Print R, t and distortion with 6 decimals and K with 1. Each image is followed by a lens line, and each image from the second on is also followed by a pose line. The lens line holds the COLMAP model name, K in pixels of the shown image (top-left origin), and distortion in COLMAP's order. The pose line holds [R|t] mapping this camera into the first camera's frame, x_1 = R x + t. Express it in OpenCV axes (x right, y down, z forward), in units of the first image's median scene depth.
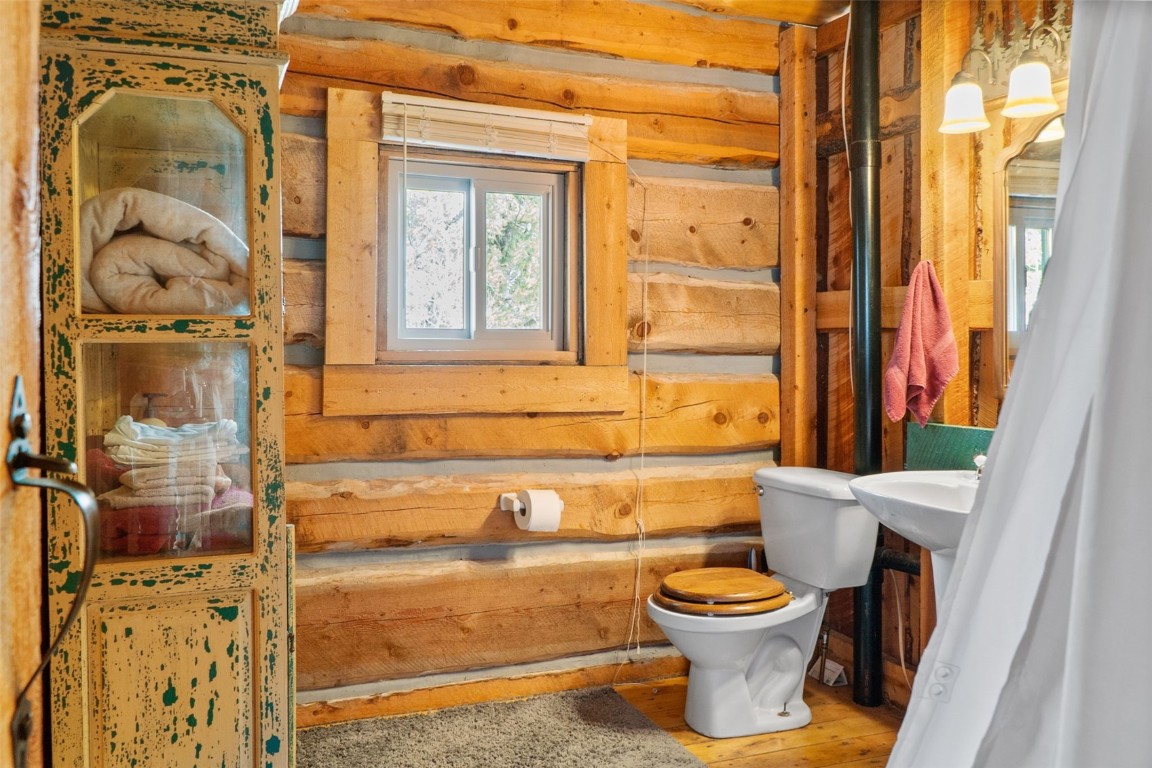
lens RADIAL K [[971.3, 0, 578.7], [0, 971.3, 378.2], [0, 0, 1]] dist [0.022118, -0.020579]
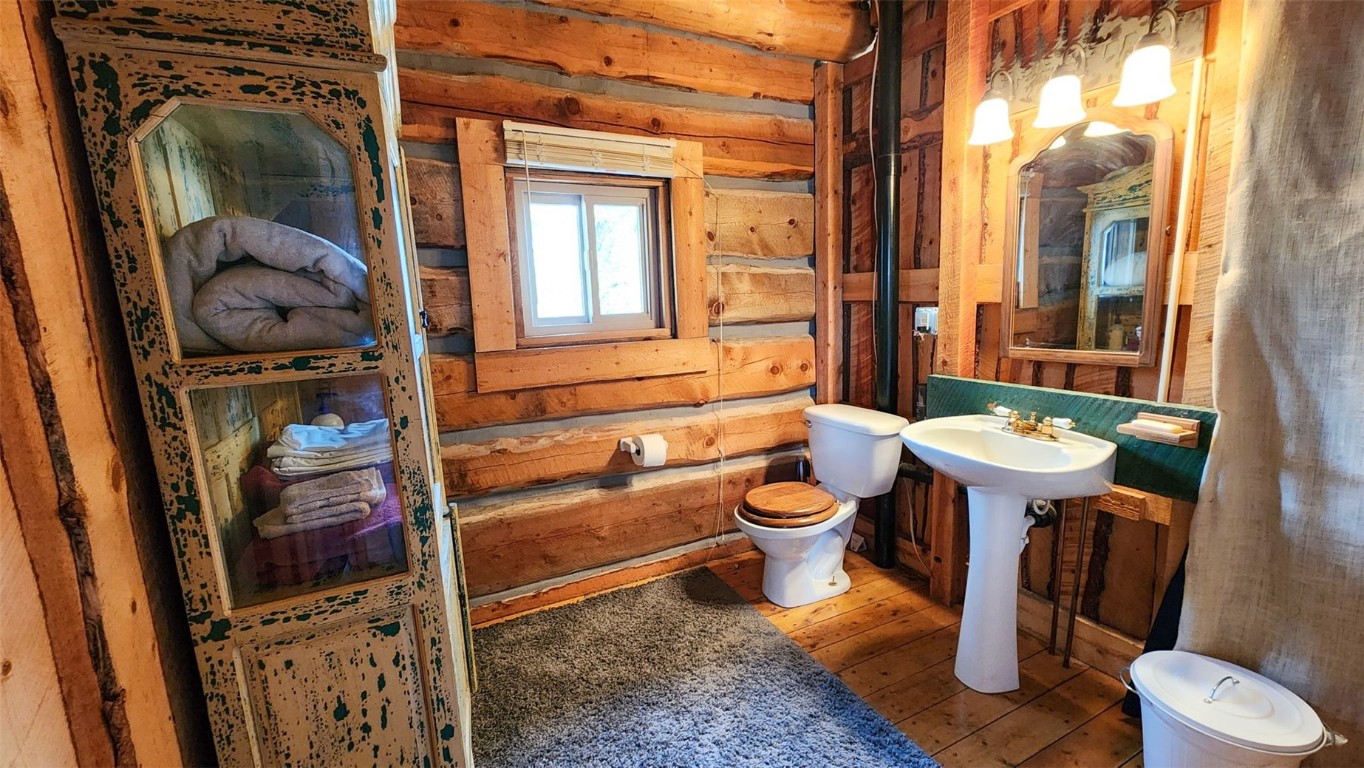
lens RADIAL K [[546.8, 0, 677.9], [0, 546.8, 387.6], [0, 0, 1]] dist [0.004297, 0.001094]
pose [[0.996687, -0.052109, 0.062446, -0.047485], [0.042865, 0.989057, 0.141172, -0.057174], [-0.069119, -0.138028, 0.988014, 0.279351]]
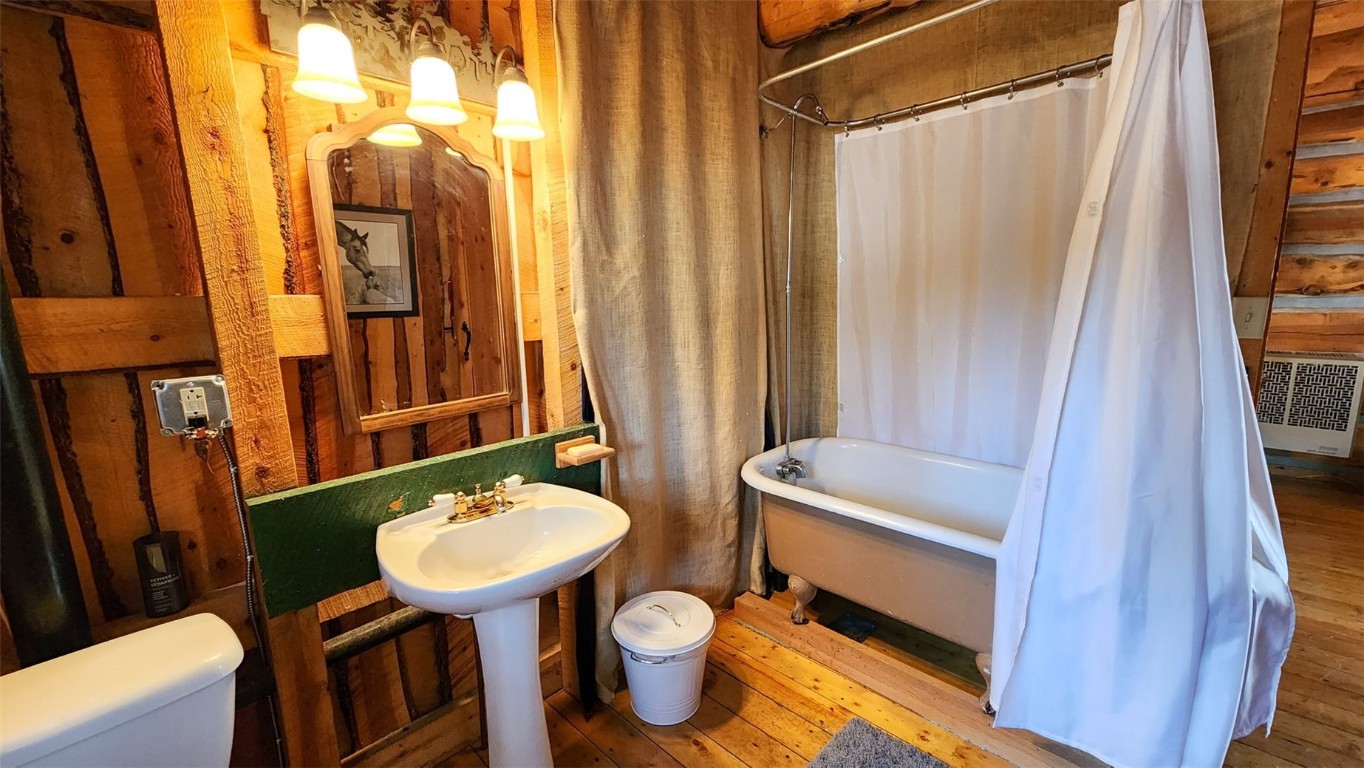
lens RADIAL K [[546.8, 0, 681.4], [0, 546.8, 386.1], [0, 0, 1]] dist [0.004297, 0.001094]
pose [[-0.385360, -0.150665, 0.910383, -0.104399], [0.046747, 0.982126, 0.182326, -0.087150], [-0.921582, 0.112819, -0.371429, 0.788268]]
